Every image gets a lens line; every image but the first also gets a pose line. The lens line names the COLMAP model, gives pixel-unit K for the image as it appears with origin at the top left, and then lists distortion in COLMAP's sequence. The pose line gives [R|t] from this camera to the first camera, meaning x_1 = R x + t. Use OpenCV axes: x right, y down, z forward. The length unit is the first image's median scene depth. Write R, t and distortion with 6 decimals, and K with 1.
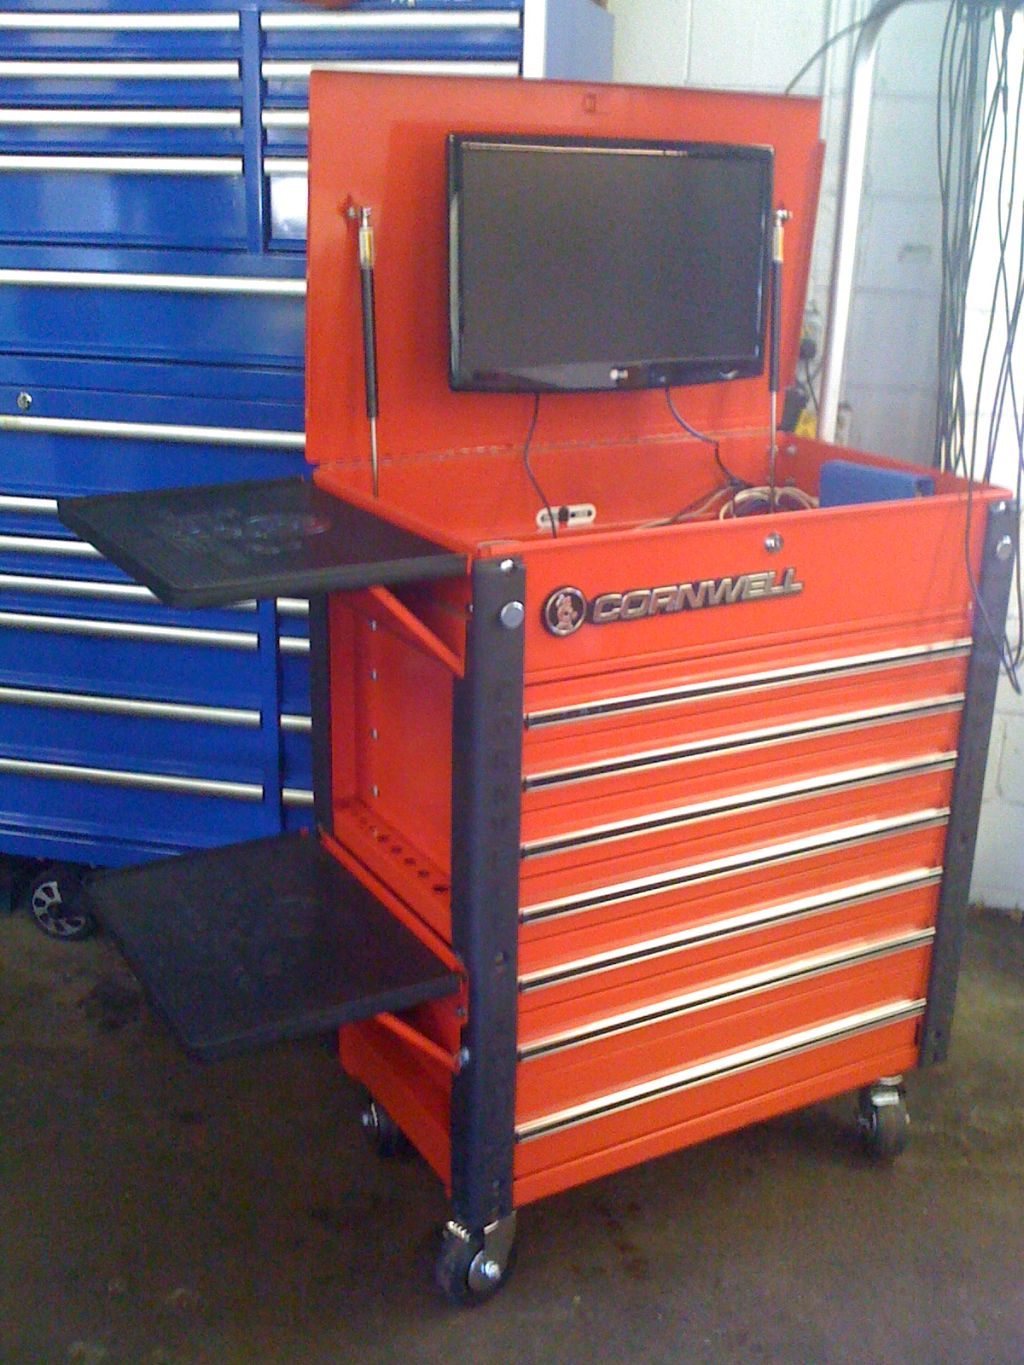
lens RADIAL K [[1529.4, 0, 519.3], [0, 1529.4, 681.5], [0, 0, 1]] dist [-0.039846, 0.000000]
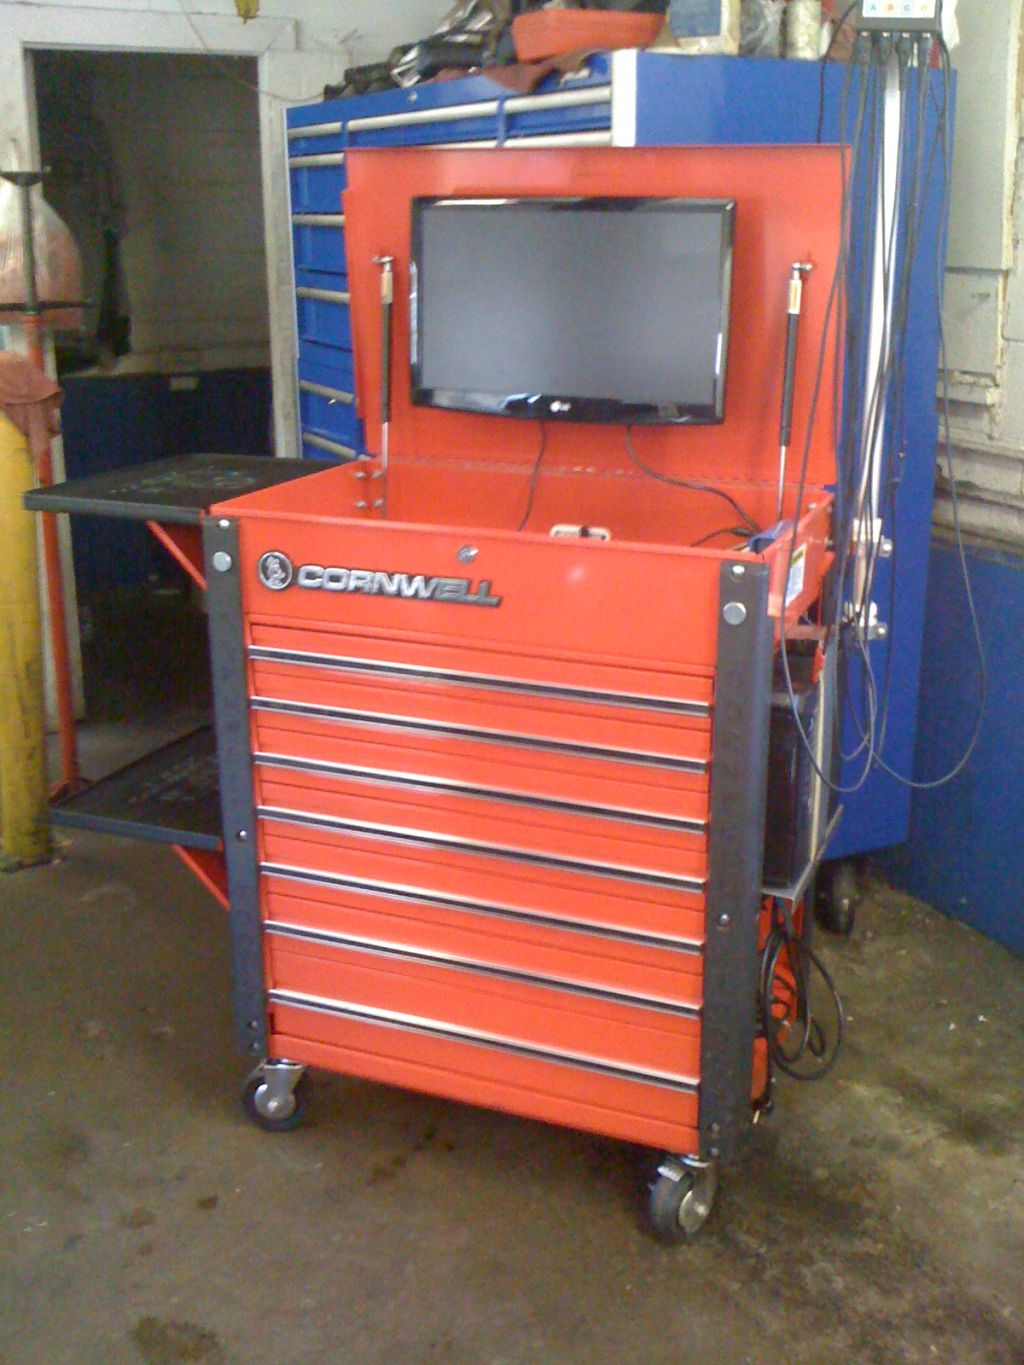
lens RADIAL K [[1529.4, 0, 517.5], [0, 1529.4, 687.4], [0, 0, 1]] dist [-0.039846, 0.000000]
pose [[0.627902, 0.220235, -0.746482, 1.040901], [-0.245584, 0.966193, 0.078484, -0.093974], [0.738531, 0.134044, 0.660761, 0.304979]]
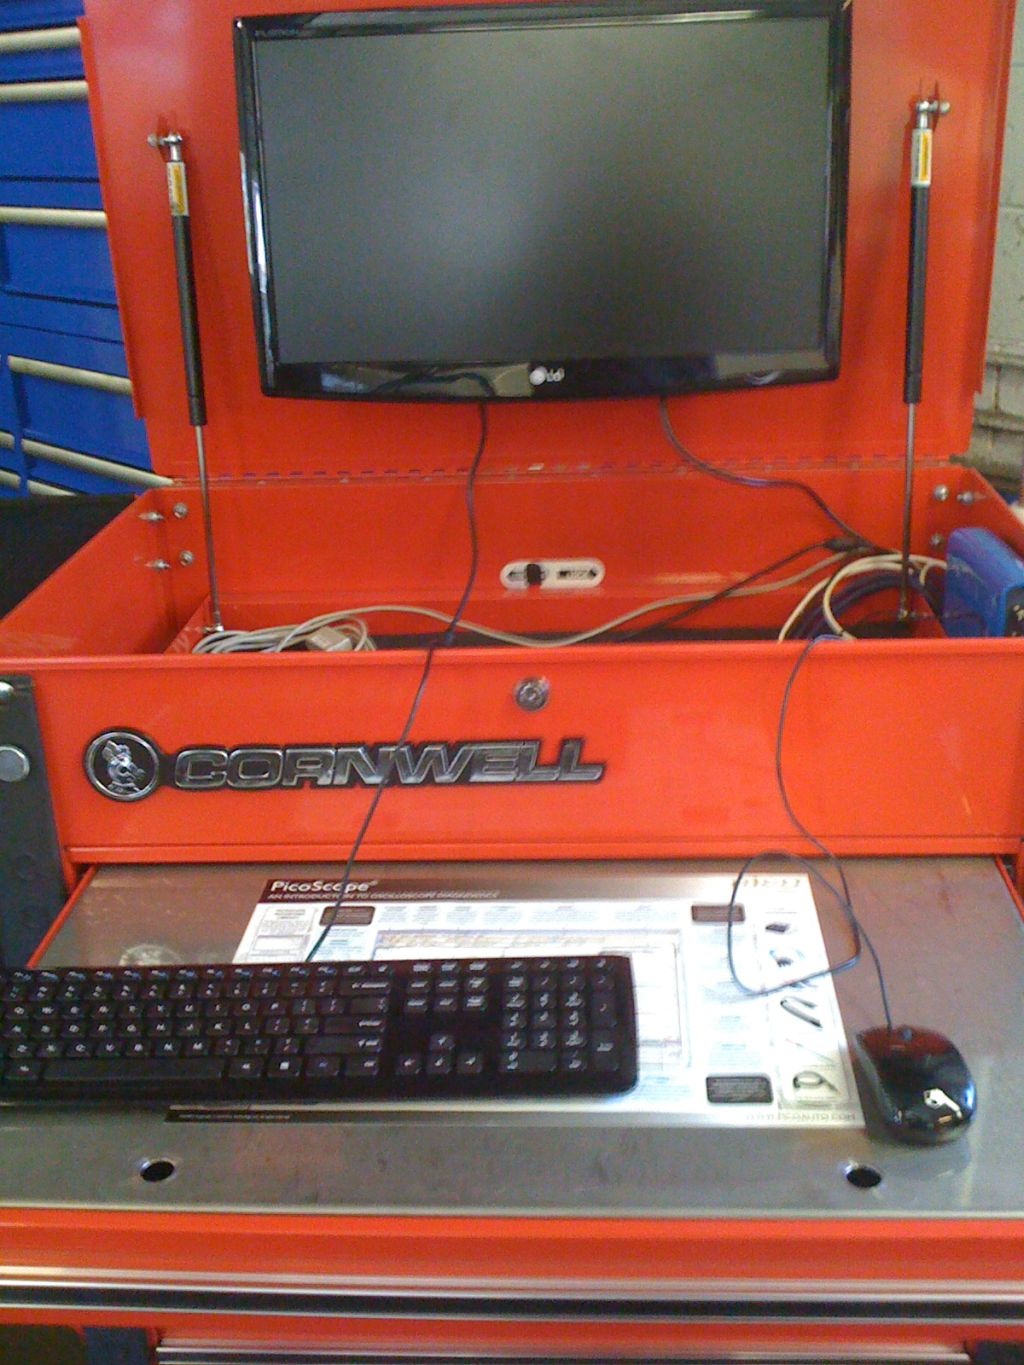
lens RADIAL K [[1529.4, 0, 516.4], [0, 1529.4, 679.2], [0, 0, 1]] dist [-0.039846, 0.000000]
pose [[0.840658, 0.149421, -0.520546, 0.461593], [-0.119922, 0.988684, 0.090129, -0.148662], [0.528122, -0.013343, 0.849063, 0.507217]]
